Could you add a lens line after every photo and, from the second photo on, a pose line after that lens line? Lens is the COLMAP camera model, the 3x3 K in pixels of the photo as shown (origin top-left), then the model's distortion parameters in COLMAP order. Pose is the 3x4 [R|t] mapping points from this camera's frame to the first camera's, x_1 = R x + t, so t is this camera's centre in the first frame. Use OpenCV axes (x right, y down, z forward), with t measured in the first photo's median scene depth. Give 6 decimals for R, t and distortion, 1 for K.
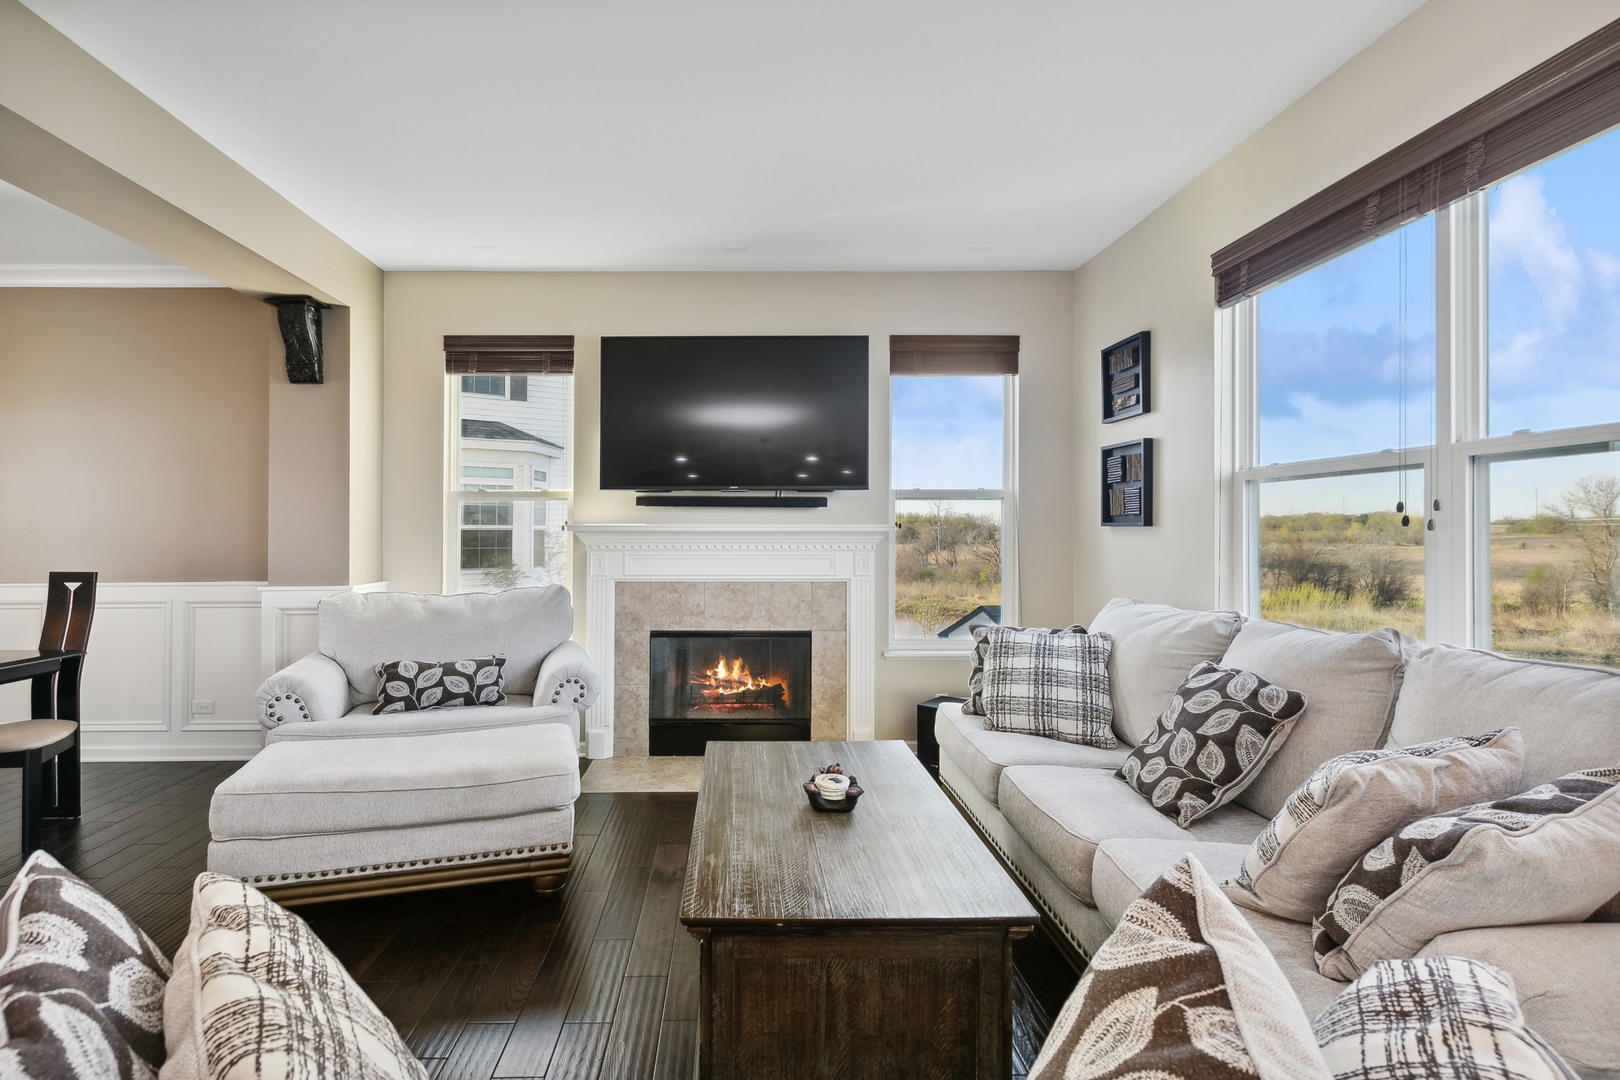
lens RADIAL K [[737.2, 0, 805.8], [0, 737.2, 535.1], [0, 0, 1]] dist [-0.001448, -0.000188]
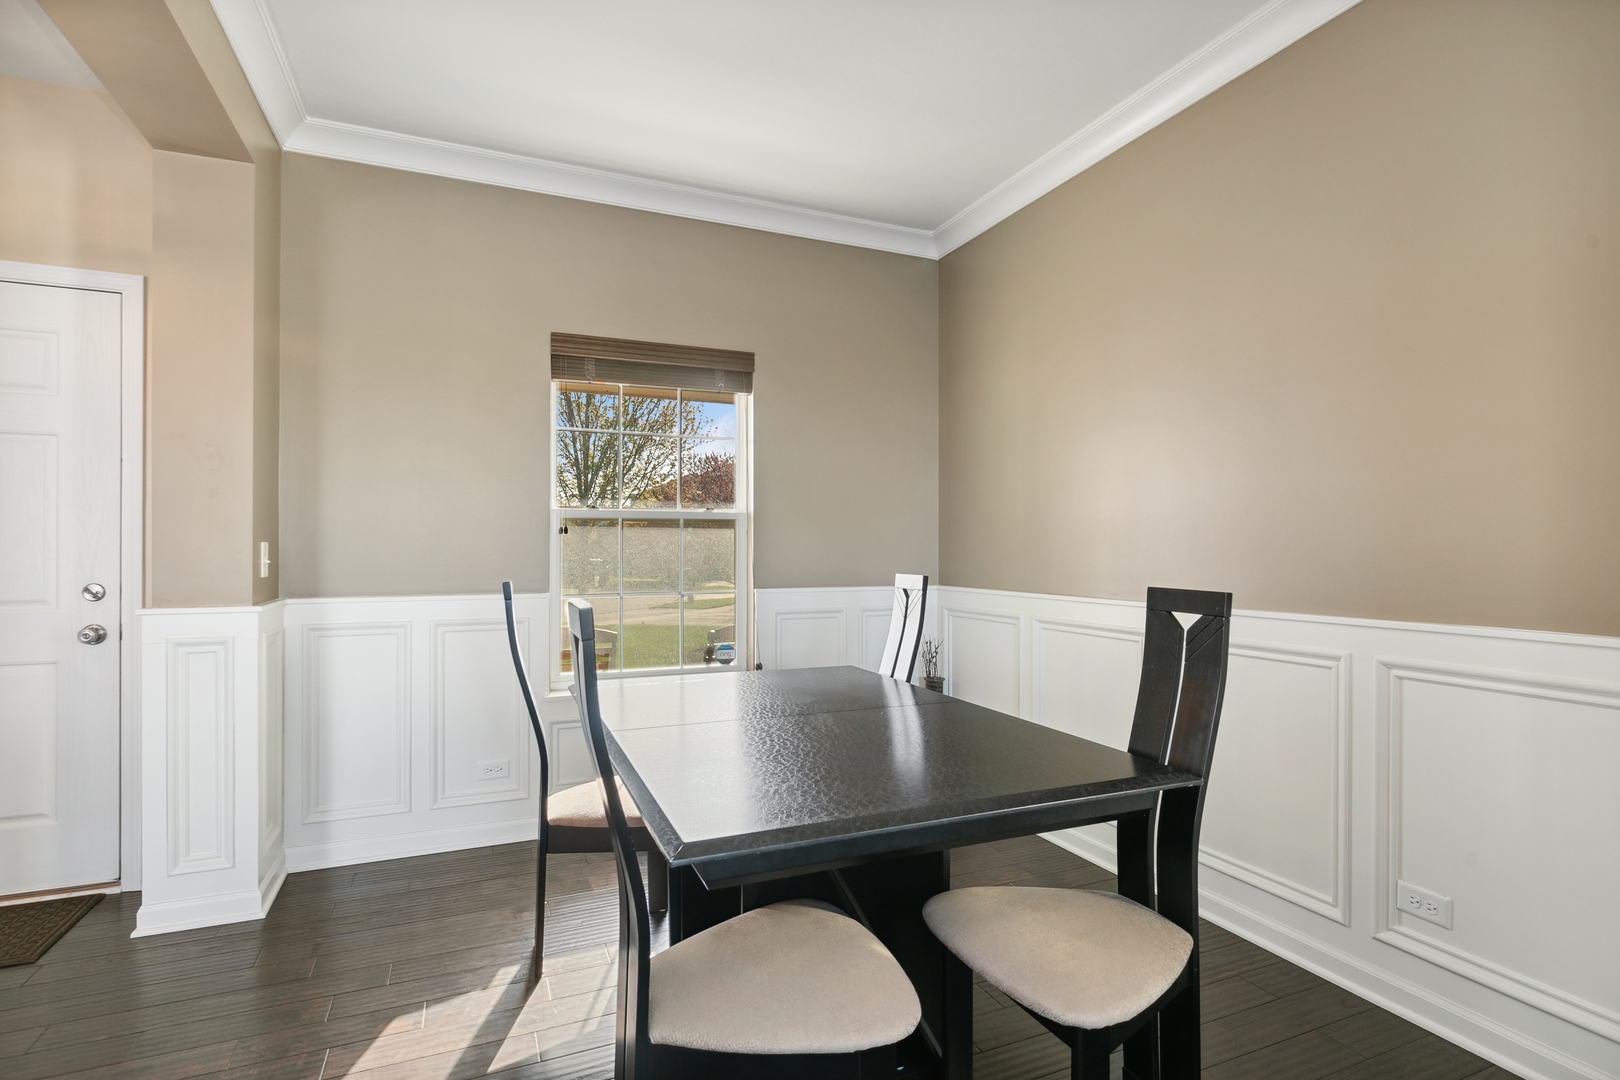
lens RADIAL K [[797.7, 0, 810.5], [0, 797.7, 542.4], [0, 0, 1]] dist [-0.001229, -0.000167]
pose [[0.314739, 0.002008, -0.949176, -0.588739], [-0.006840, 0.999977, -0.000152, 0.023689], [0.949154, 0.006540, 0.314745, 0.609371]]
